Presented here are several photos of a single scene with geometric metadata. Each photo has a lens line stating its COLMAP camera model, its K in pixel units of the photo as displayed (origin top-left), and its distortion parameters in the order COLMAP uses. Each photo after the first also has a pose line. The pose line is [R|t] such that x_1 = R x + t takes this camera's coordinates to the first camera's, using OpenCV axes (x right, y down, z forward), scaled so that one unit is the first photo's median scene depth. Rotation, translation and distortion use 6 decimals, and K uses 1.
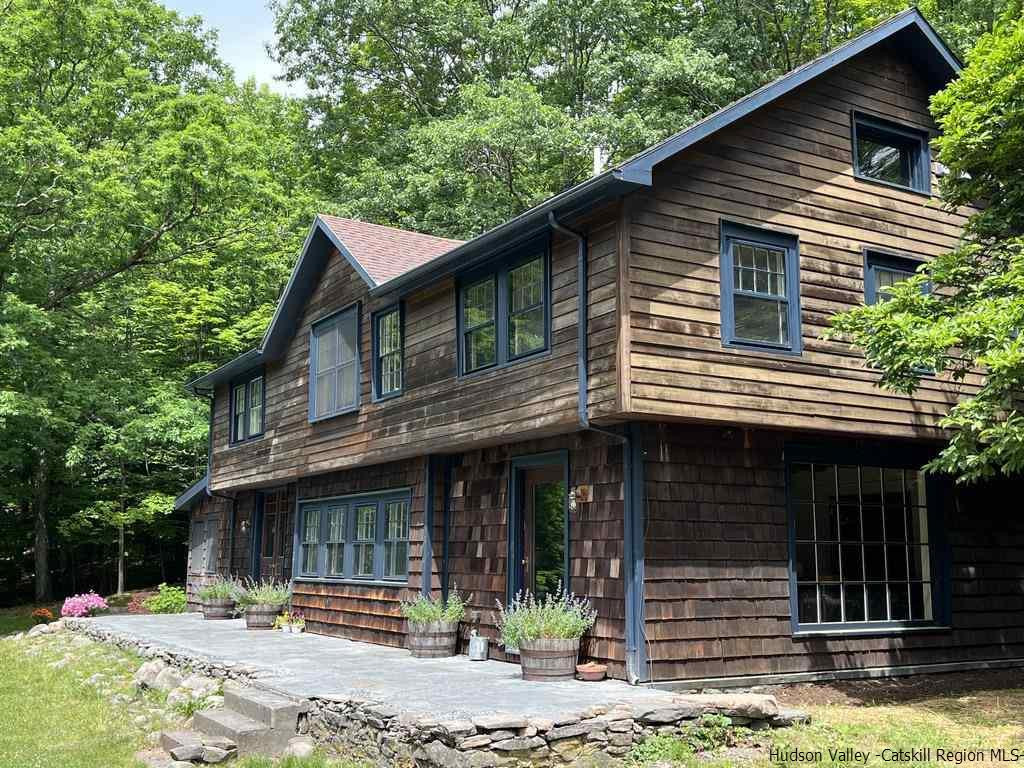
lens RADIAL K [[1057.9, 0, 517.0], [0, 1057.9, 388.6], [0, 0, 1]] dist [0.021959, 0.000000]
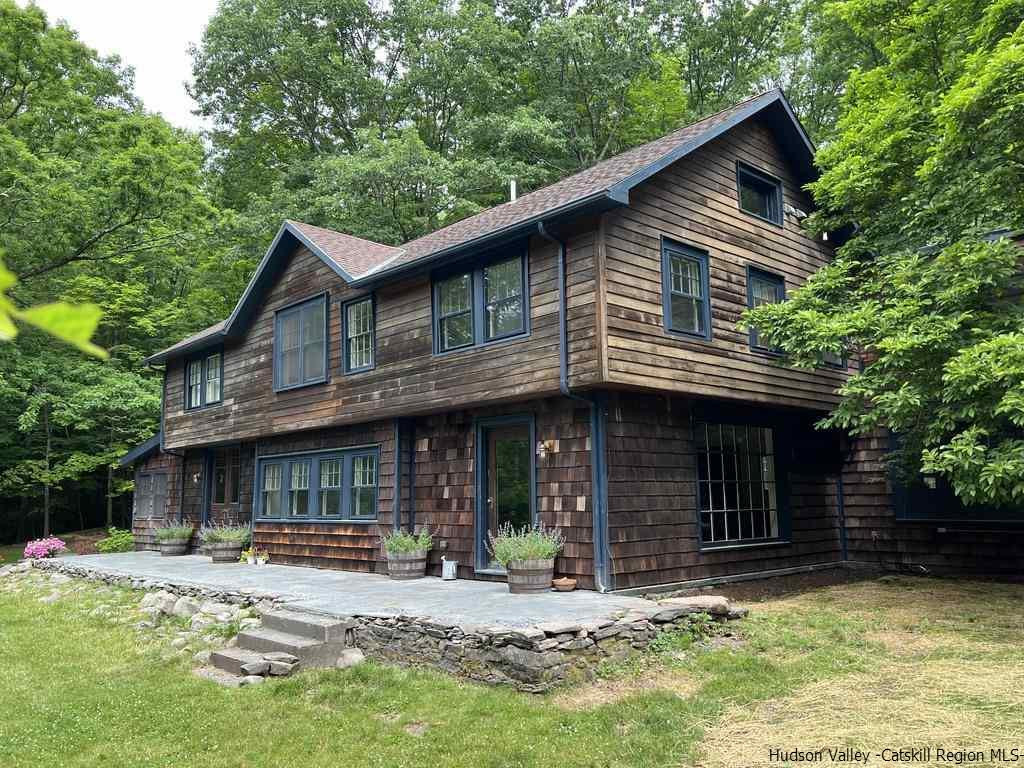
lens RADIAL K [[793.1, 0, 506.3], [0, 793.1, 387.6], [0, 0, 1]] dist [0.017391, -0.009010]
pose [[0.977770, 0.009820, 0.209448, -0.170146], [-0.013264, 0.999799, 0.015044, 0.013394], [-0.209258, -0.017488, 0.977704, 0.069116]]
